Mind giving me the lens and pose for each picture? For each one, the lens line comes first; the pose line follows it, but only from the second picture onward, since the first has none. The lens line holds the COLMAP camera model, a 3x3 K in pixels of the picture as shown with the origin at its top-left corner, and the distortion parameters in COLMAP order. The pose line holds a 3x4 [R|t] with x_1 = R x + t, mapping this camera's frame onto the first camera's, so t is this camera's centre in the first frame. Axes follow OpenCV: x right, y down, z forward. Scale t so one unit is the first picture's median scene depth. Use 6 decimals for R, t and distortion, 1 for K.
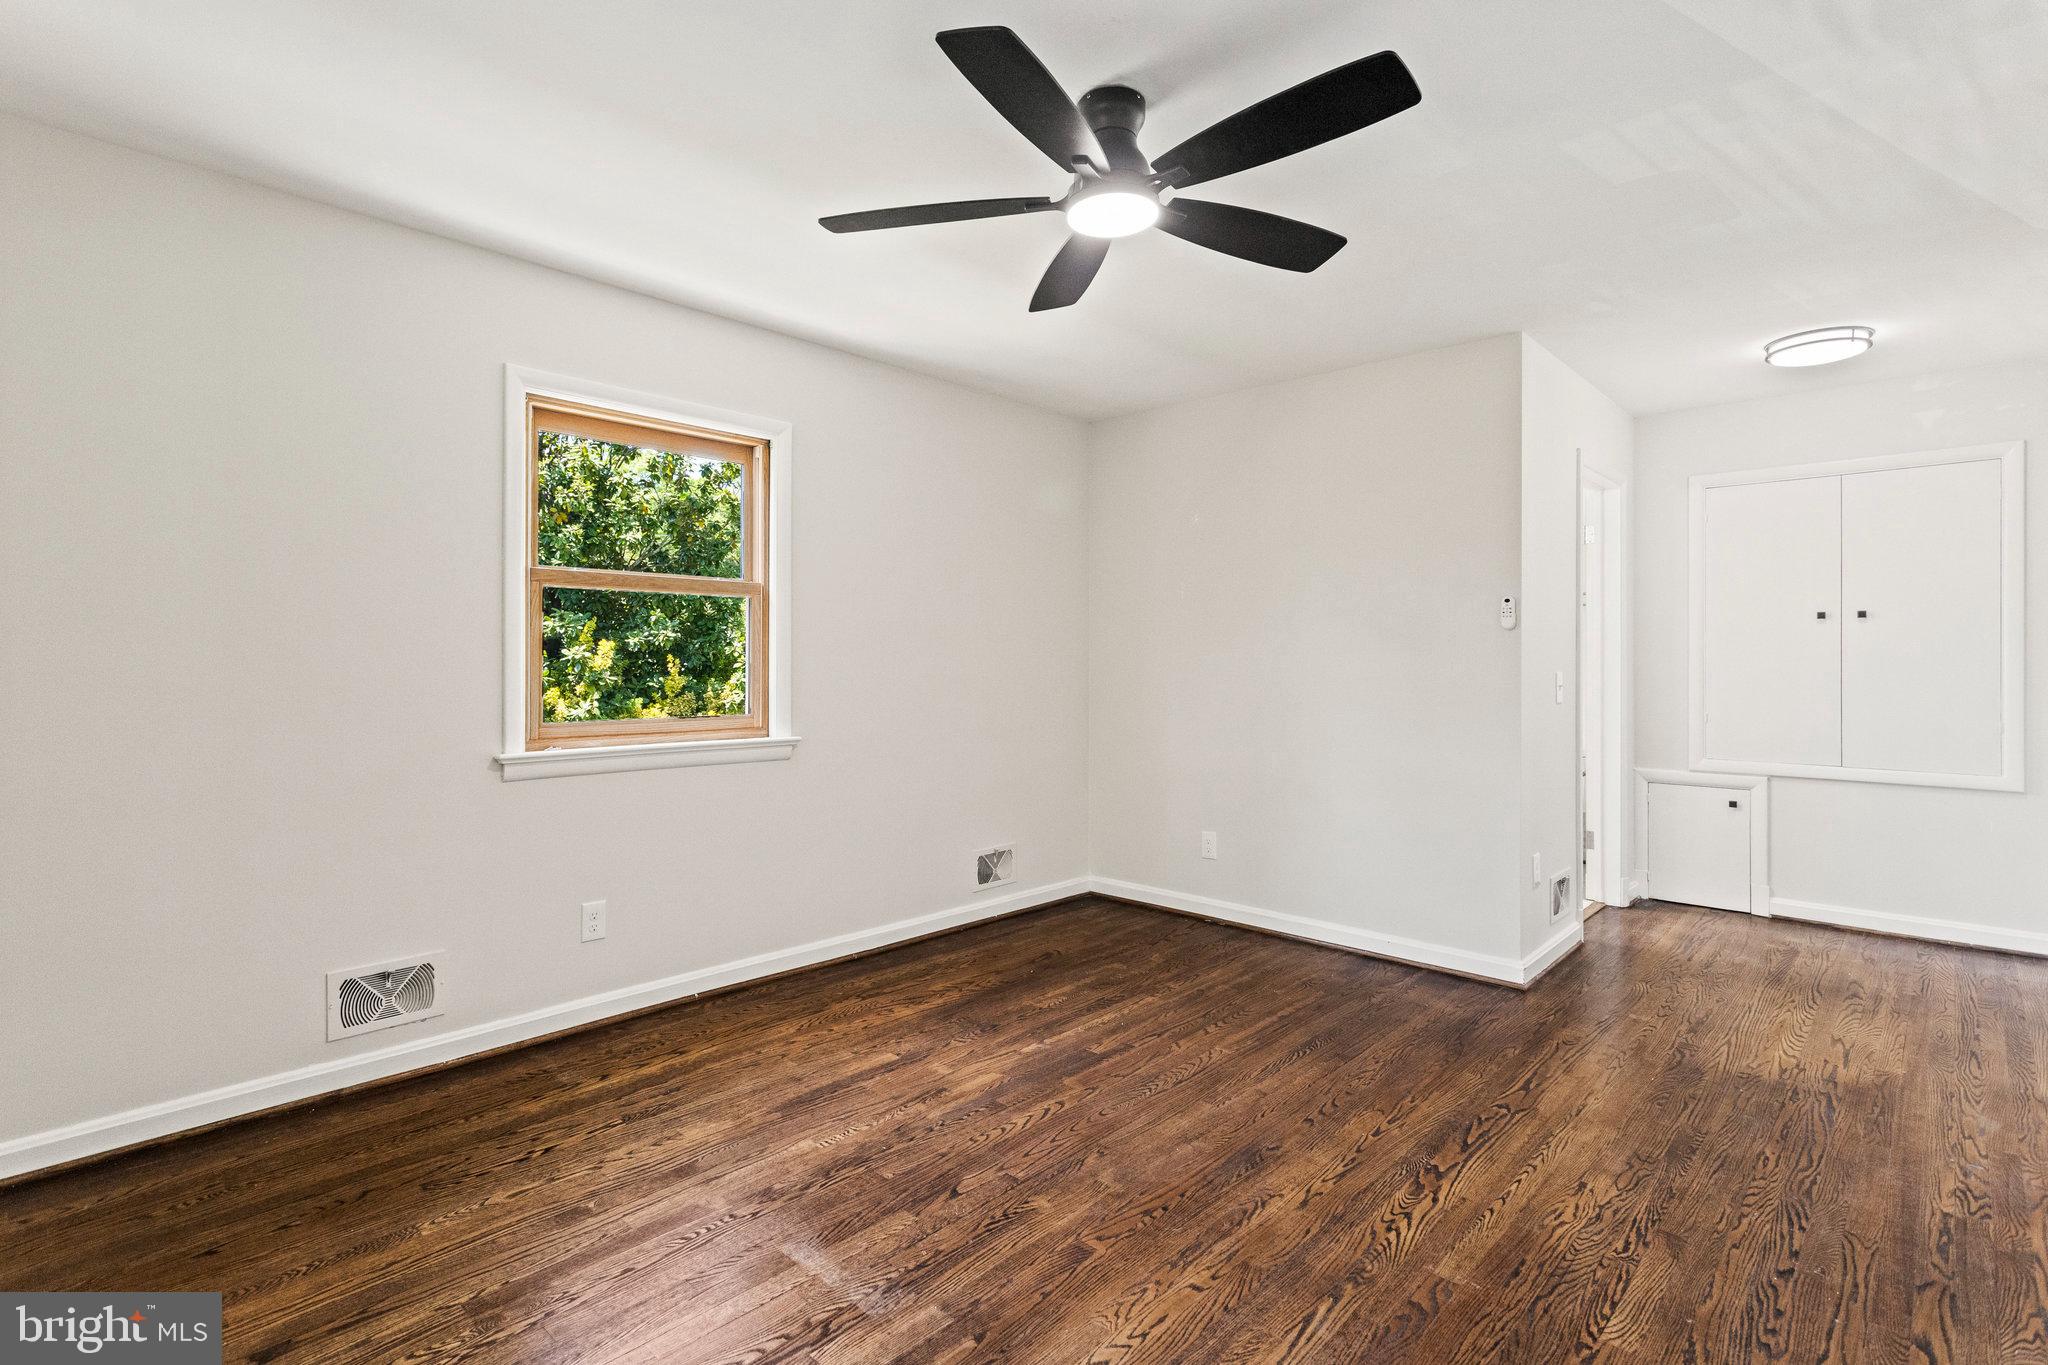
lens RADIAL K [[971.5, 0, 1018.8], [0, 971.5, 662.5], [0, 0, 1]] dist [0.006678, -0.000473]
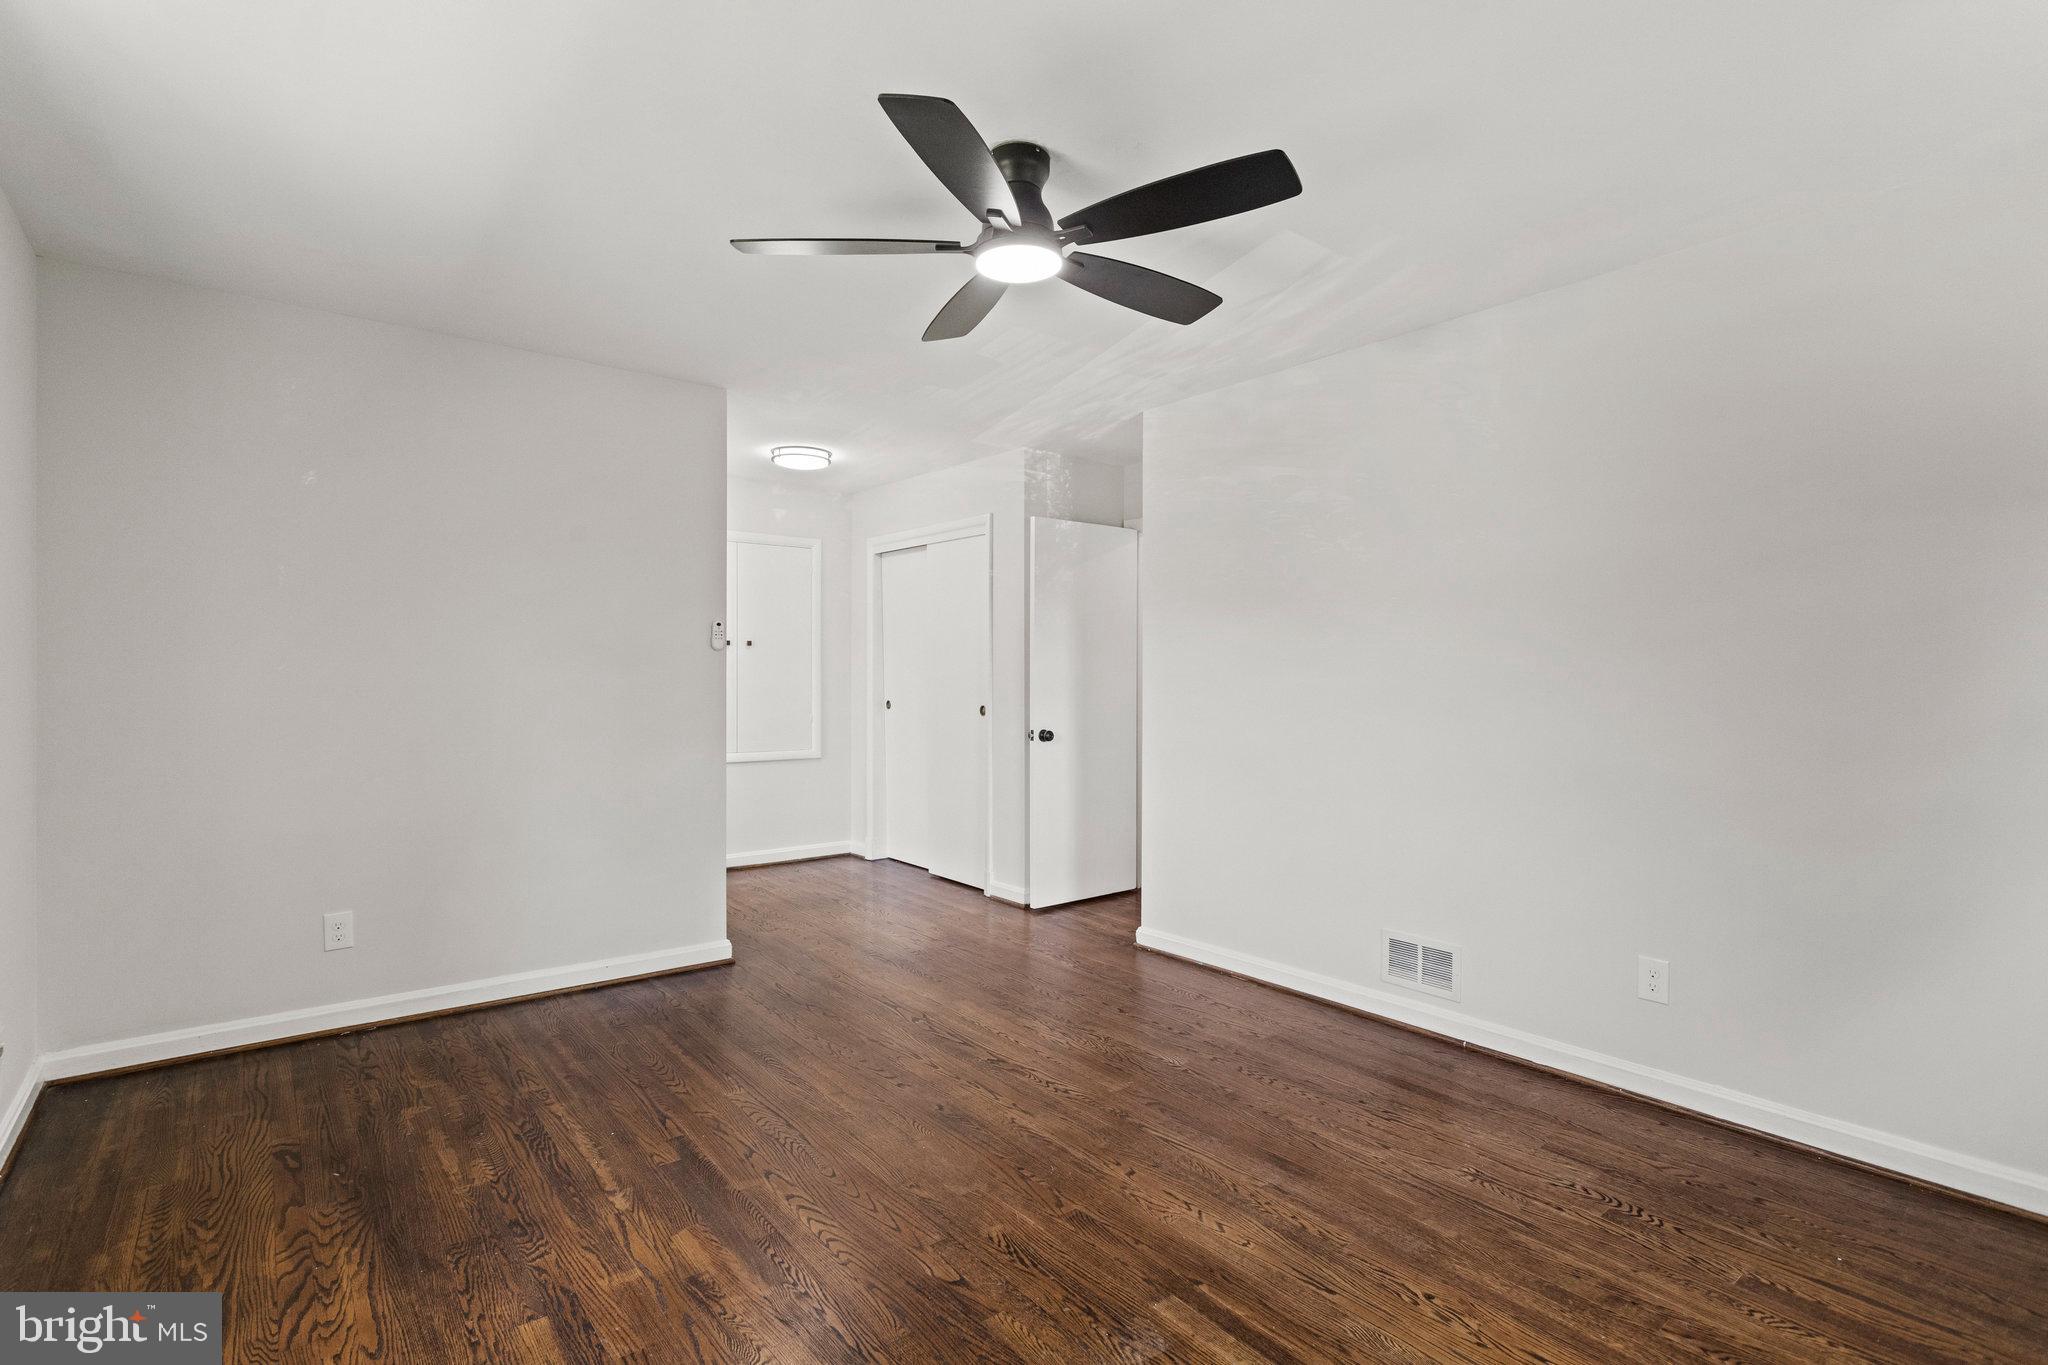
lens RADIAL K [[971.5, 0, 1017.7], [0, 971.5, 694.9], [0, 0, 1]] dist [0.006678, -0.000473]
pose [[0.145013, -0.018769, 0.989252, -0.617307], [-0.001844, 0.999813, 0.019240, -0.001985], [-0.989428, -0.004615, 0.144951, 0.552536]]
